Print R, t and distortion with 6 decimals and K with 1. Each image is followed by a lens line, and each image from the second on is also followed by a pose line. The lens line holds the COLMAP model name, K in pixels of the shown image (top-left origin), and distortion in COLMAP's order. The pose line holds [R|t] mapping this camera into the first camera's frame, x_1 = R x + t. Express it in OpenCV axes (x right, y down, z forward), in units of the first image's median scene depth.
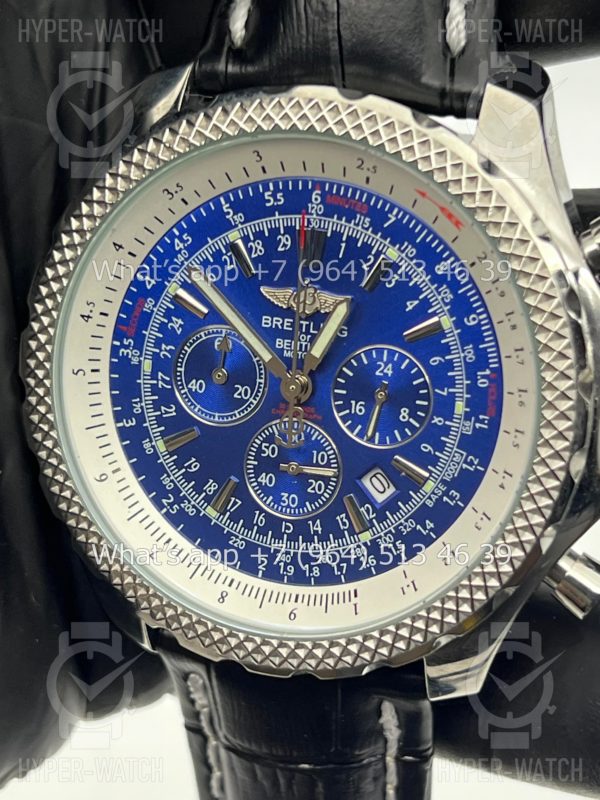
lens RADIAL K [[1873.1, 0, 300.7], [0, 1873.1, 407.5], [0, 0, 1]] dist [0.216989, 0.000000]
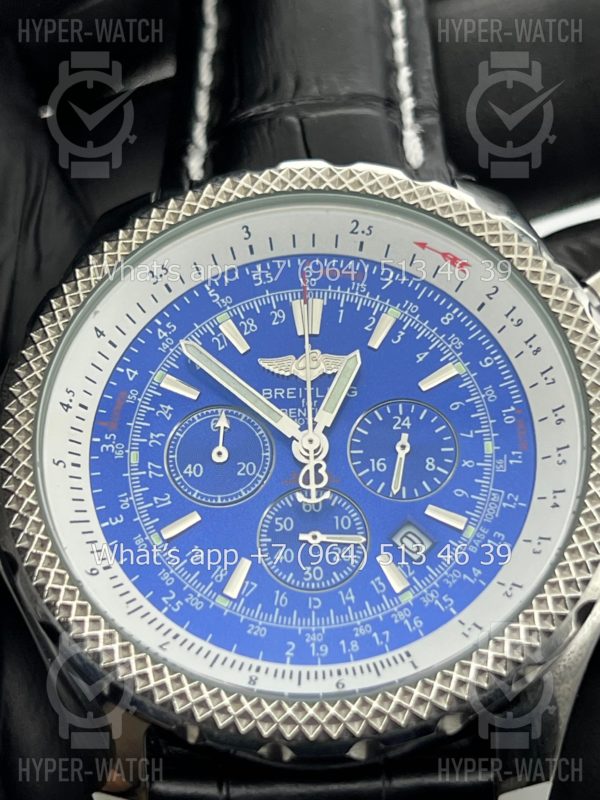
lens RADIAL K [[1873.1, 0, 303.9], [0, 1873.1, 397.5], [0, 0, 1]] dist [0.216989, 0.000000]
pose [[0.958840, 0.013050, 0.283647, -0.267450], [0.143793, 0.839067, -0.524681, 0.451946], [-0.244846, 0.543871, 0.802655, 0.245057]]
